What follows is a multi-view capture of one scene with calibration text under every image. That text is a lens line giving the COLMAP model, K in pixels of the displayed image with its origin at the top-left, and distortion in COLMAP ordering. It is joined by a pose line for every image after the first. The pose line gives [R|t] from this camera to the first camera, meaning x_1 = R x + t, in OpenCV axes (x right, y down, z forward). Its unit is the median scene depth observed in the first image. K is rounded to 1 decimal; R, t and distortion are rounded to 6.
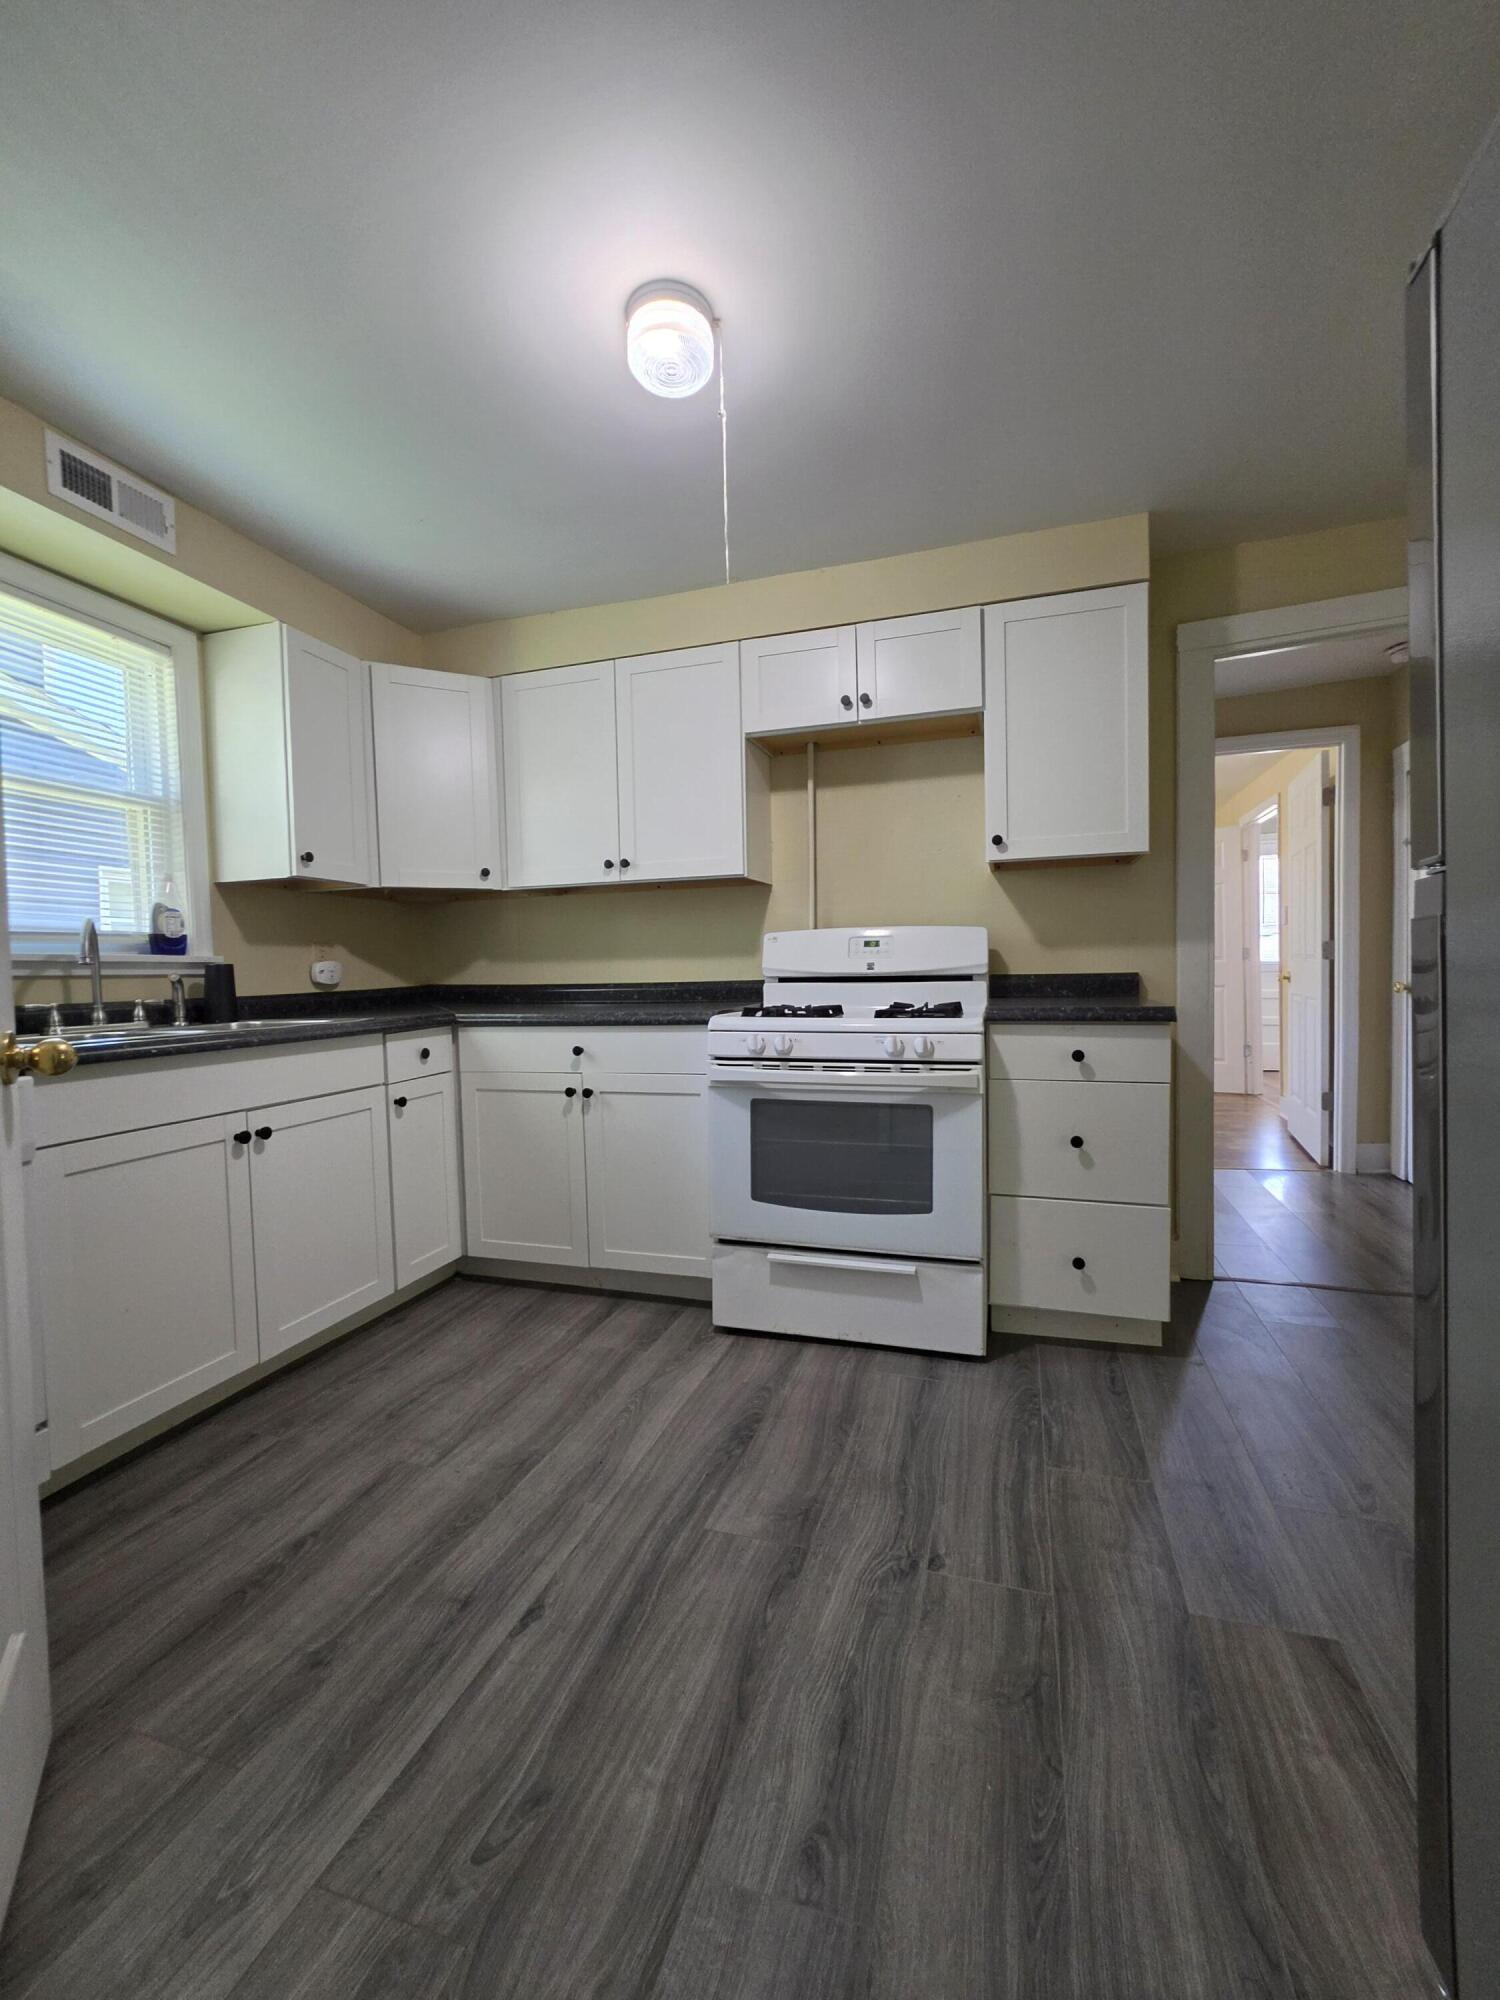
lens RADIAL K [[803.9, 0, 760.8], [0, 803.9, 993.4], [0, 0, 1]] dist [-0.003315, 0.000146]
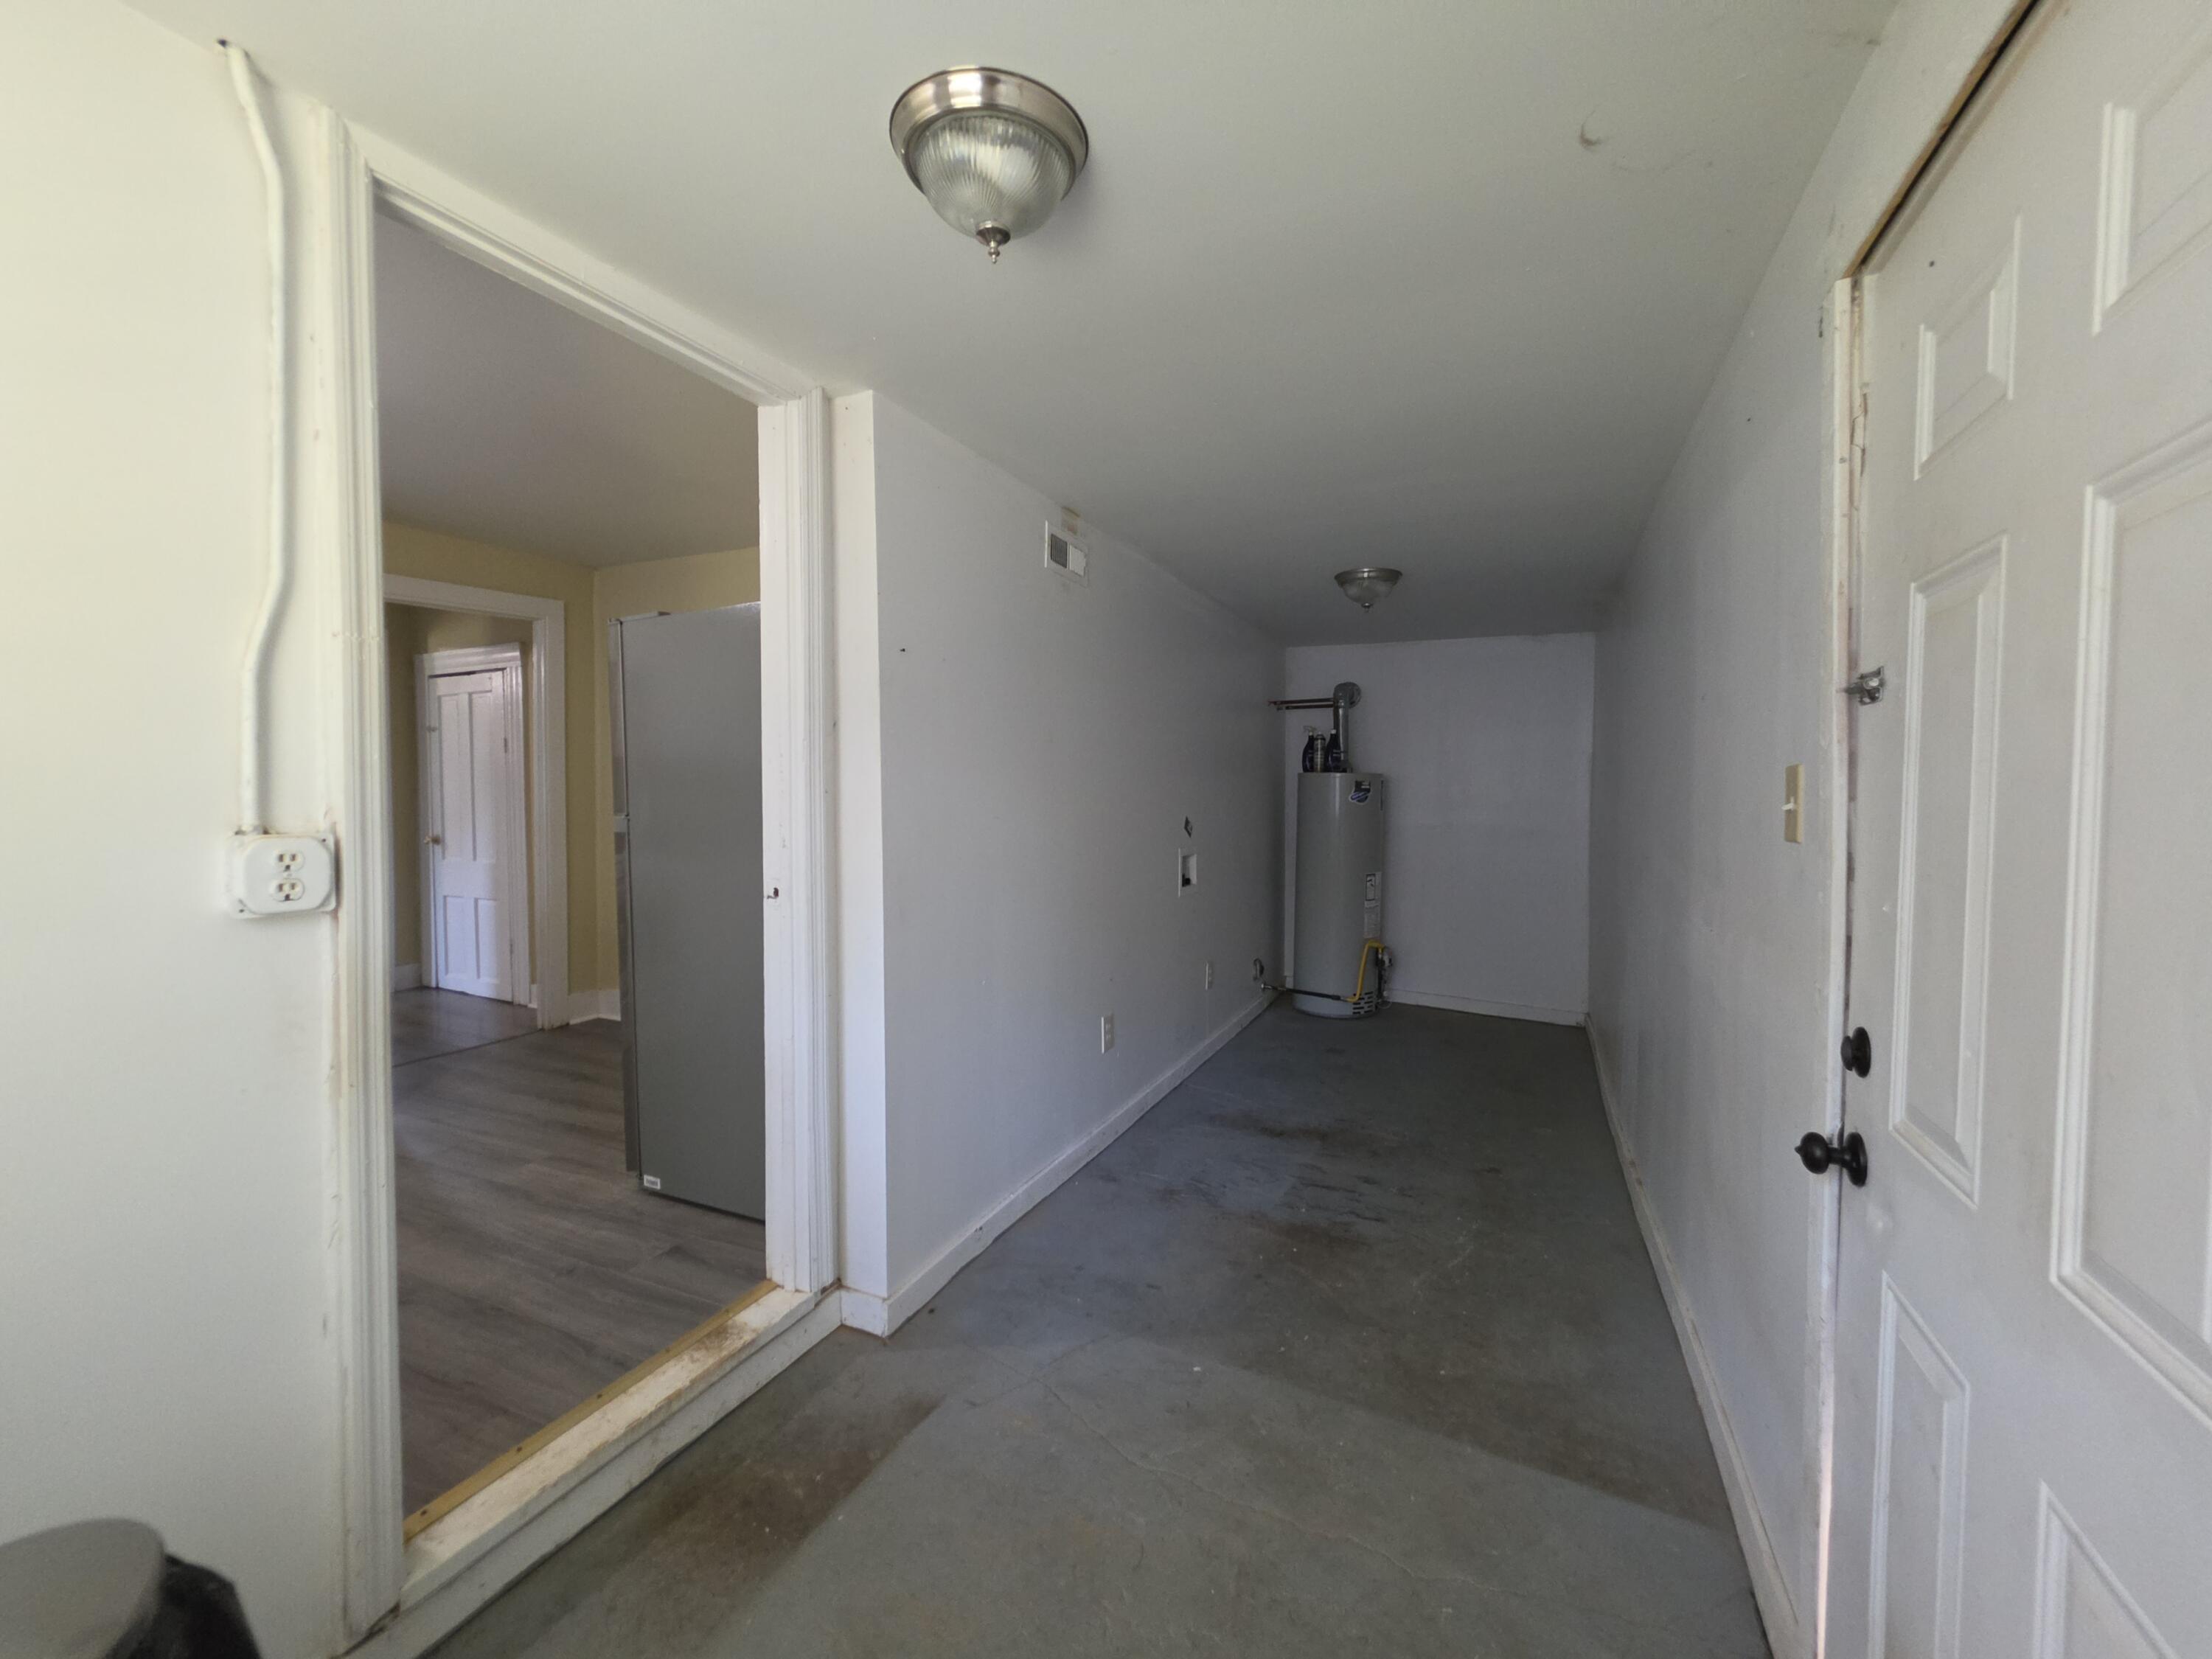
lens RADIAL K [[889.1, 0, 1100.0], [0, 889.1, 826.4], [0, 0, 1]] dist [-0.003315, 0.000146]
pose [[0.133883, -0.023716, 0.990713, -1.299053], [0.023353, 0.999511, 0.020770, -0.084182], [-0.990722, 0.020355, 0.134372, -0.723772]]
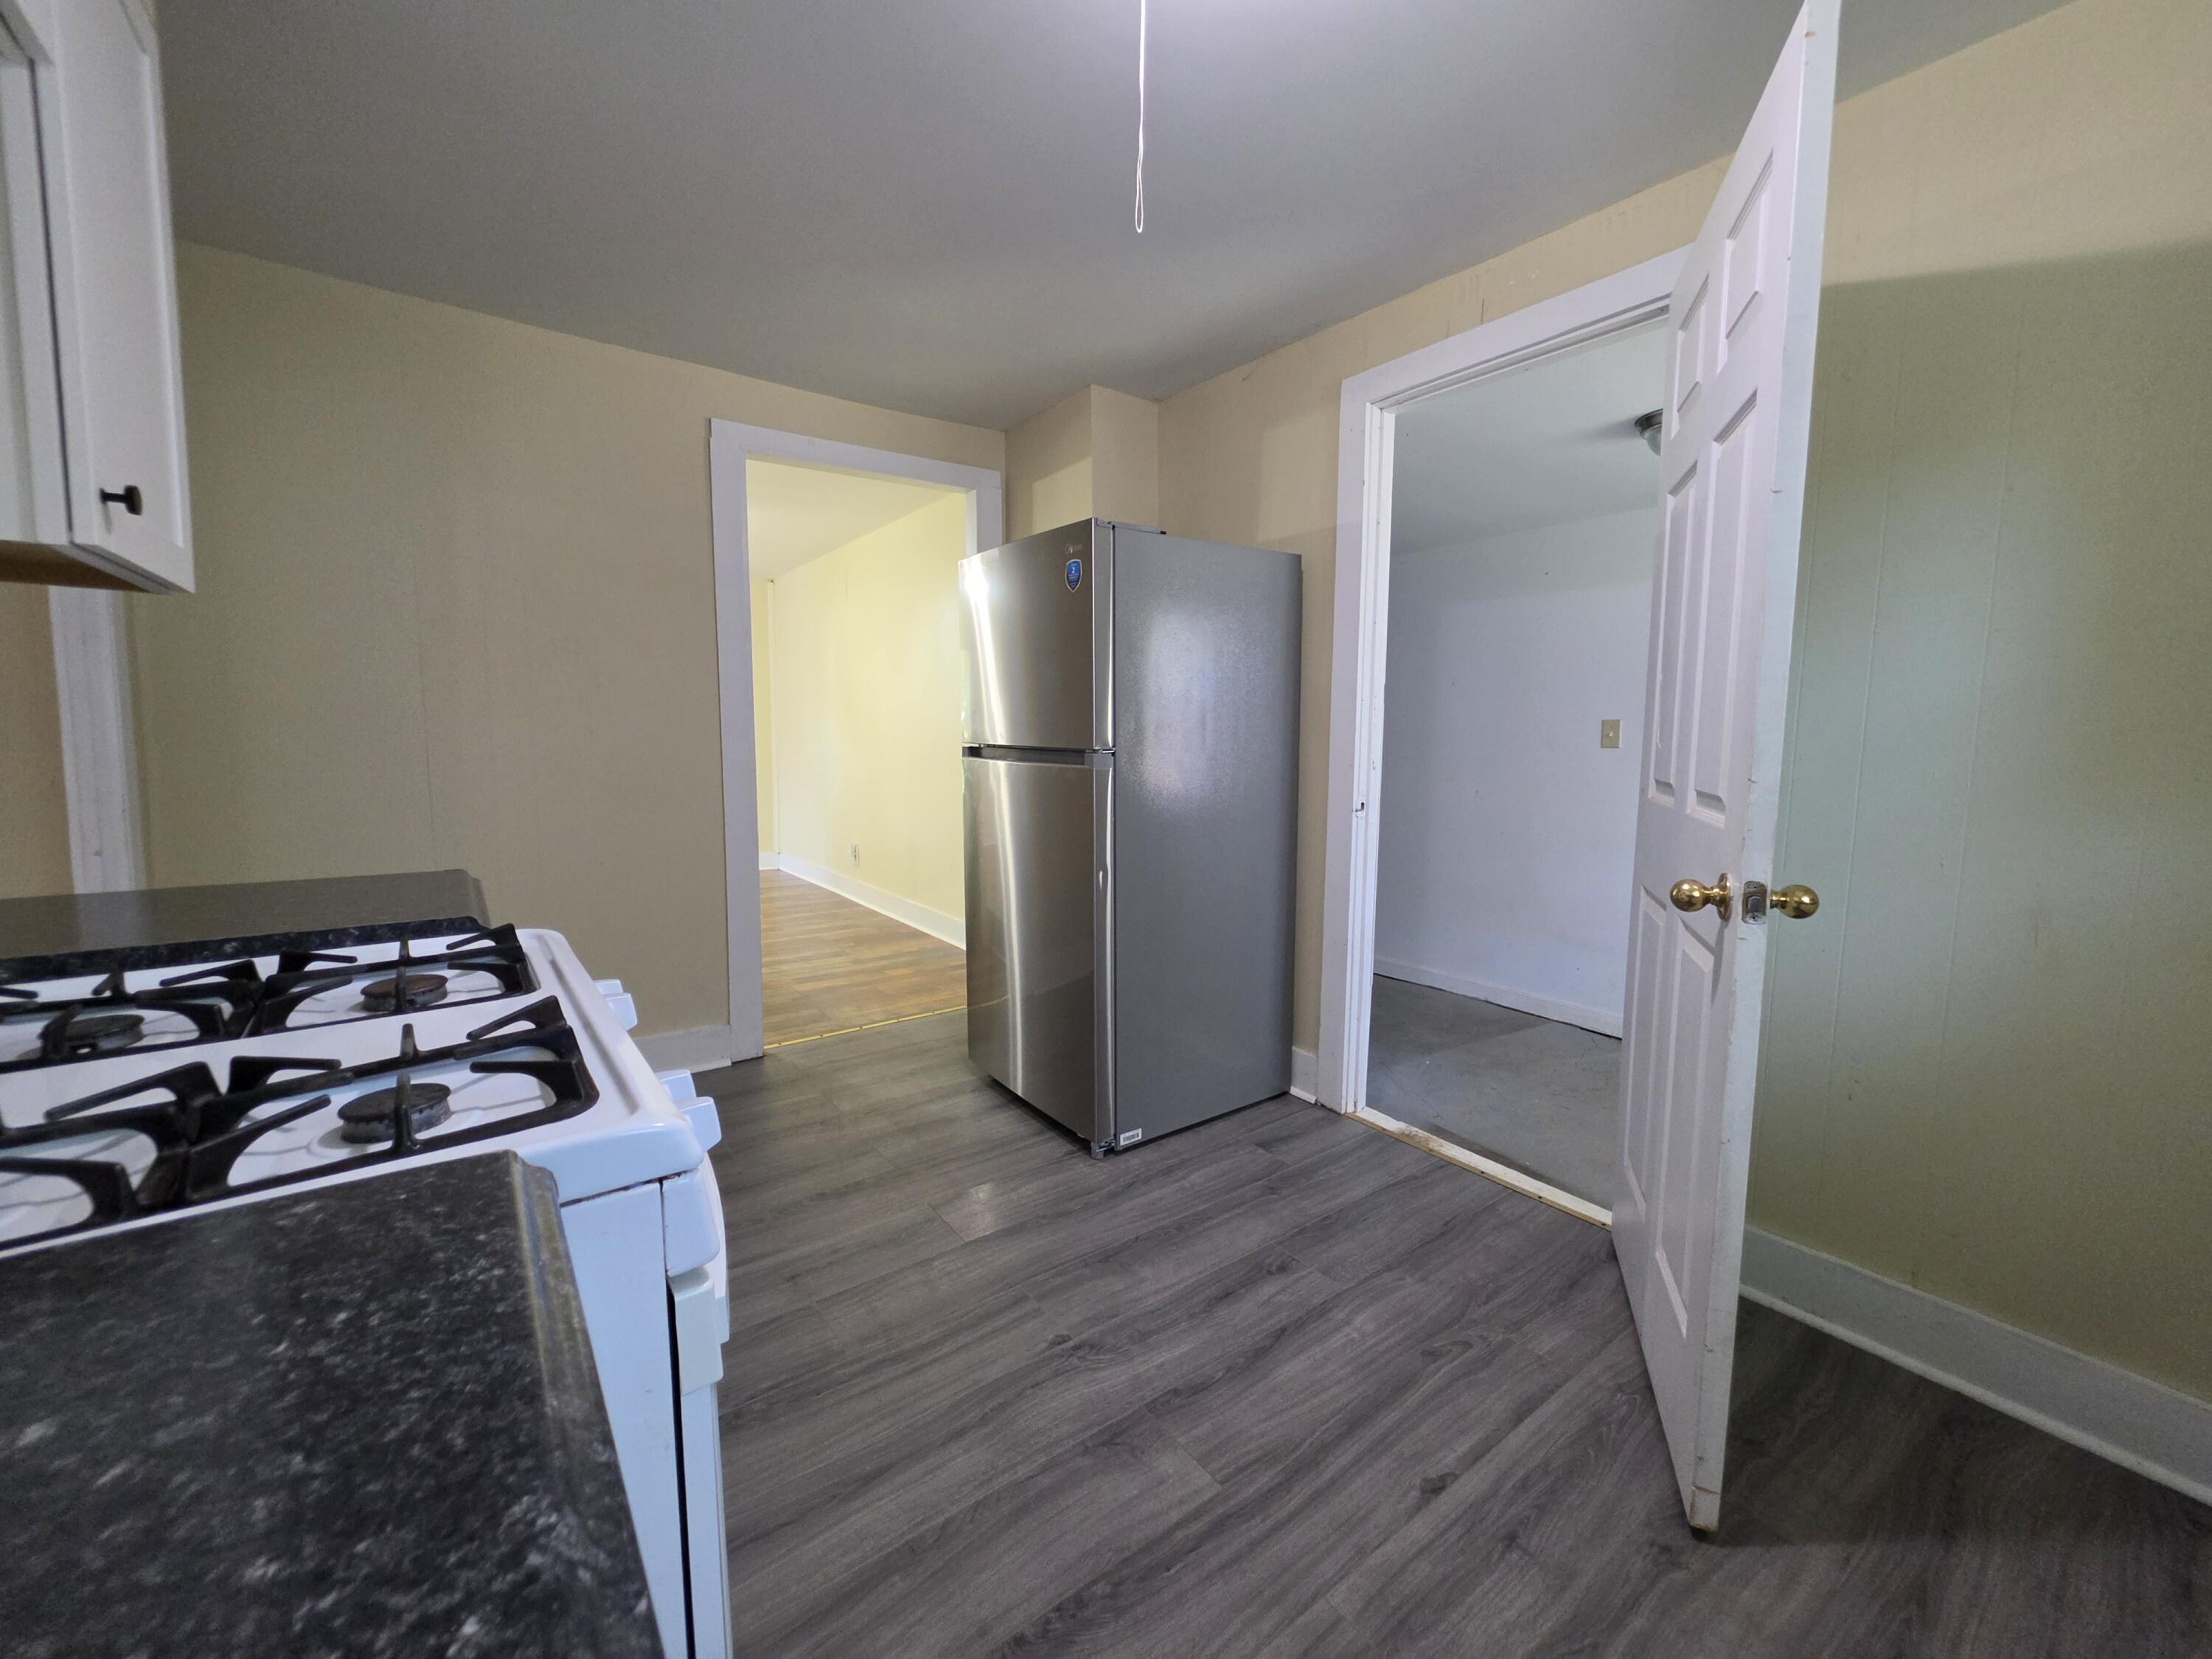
lens RADIAL K [[889.1, 0, 1100.0], [0, 889.1, 826.4], [0, 0, 1]] dist [-0.003315, 0.000146]
pose [[-0.803692, -0.048883, 0.593035, -0.538591], [0.023279, 0.993274, 0.113423, -0.137799], [-0.594590, 0.104962, -0.797148, 1.942311]]
